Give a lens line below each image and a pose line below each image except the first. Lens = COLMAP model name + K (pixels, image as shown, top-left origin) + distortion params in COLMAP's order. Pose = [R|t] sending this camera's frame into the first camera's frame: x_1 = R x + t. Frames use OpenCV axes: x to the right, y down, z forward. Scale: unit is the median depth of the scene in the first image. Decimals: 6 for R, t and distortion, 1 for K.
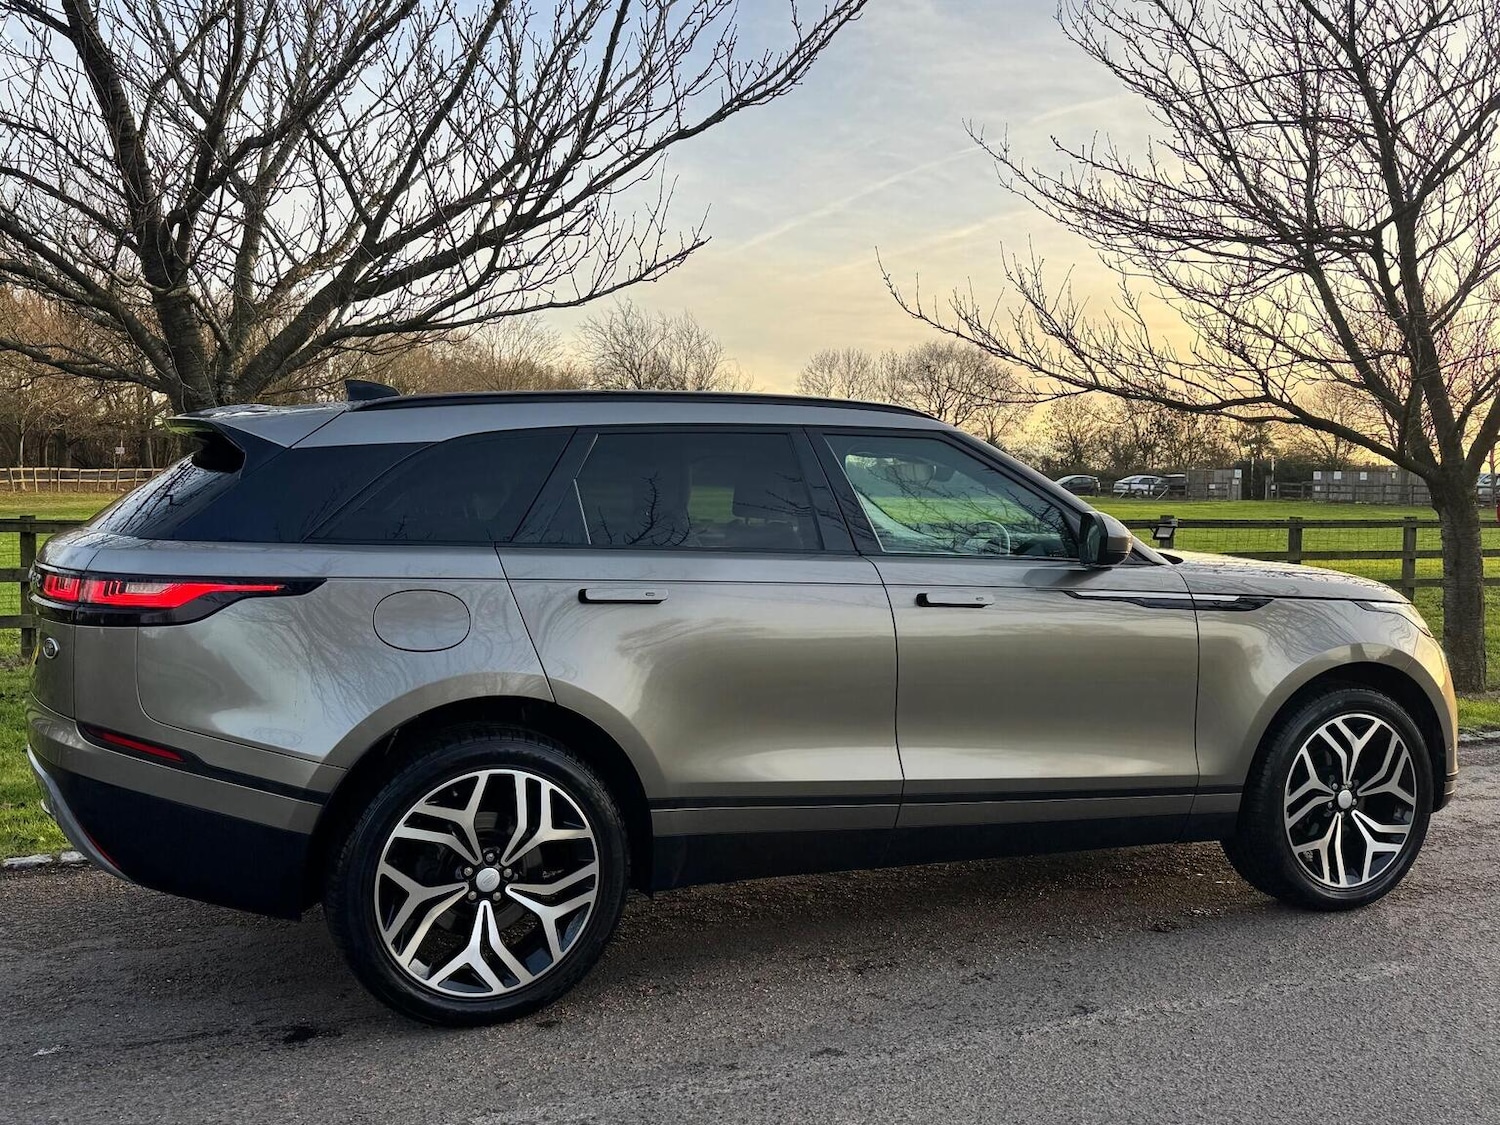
lens RADIAL K [[1468.5, 0, 764.8], [0, 1468.5, 561.3], [0, 0, 1]] dist [0.073181, 0.000000]
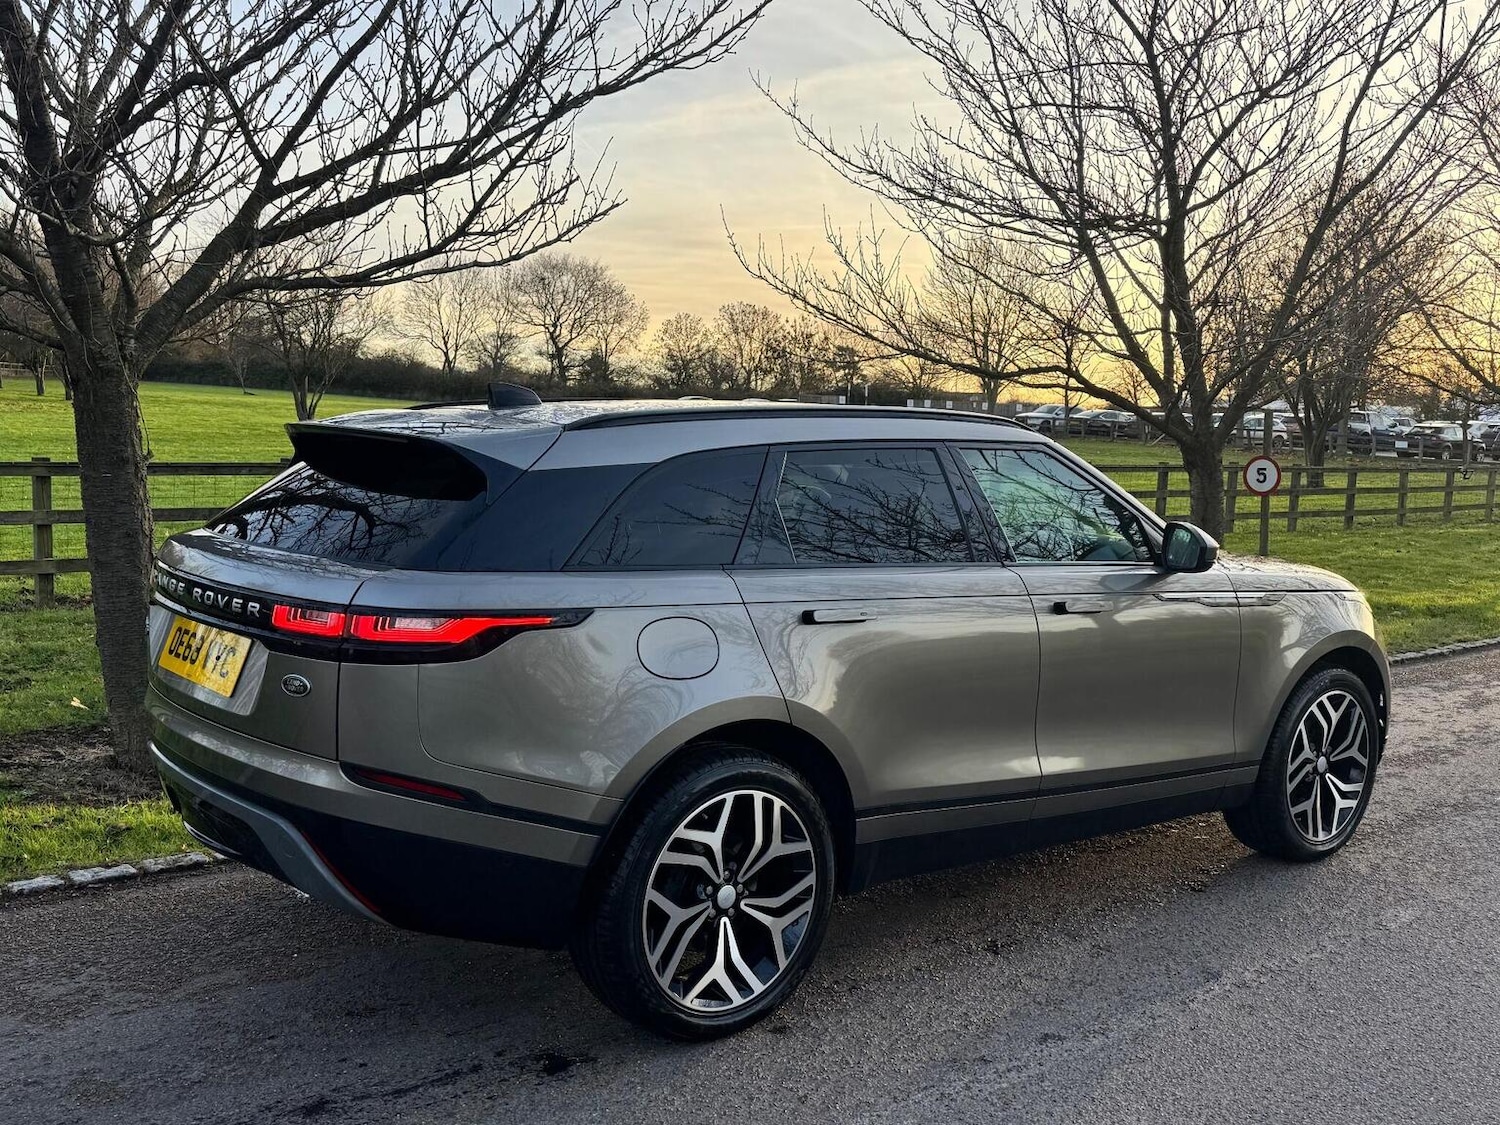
lens RADIAL K [[1468.5, 0, 764.5], [0, 1468.5, 570.5], [0, 0, 1]] dist [0.073181, 0.000000]
pose [[0.963677, -0.004963, 0.267026, -0.361012], [-0.012314, 0.997938, 0.062988, -0.061929], [-0.266788, -0.063988, 0.961629, 0.021979]]
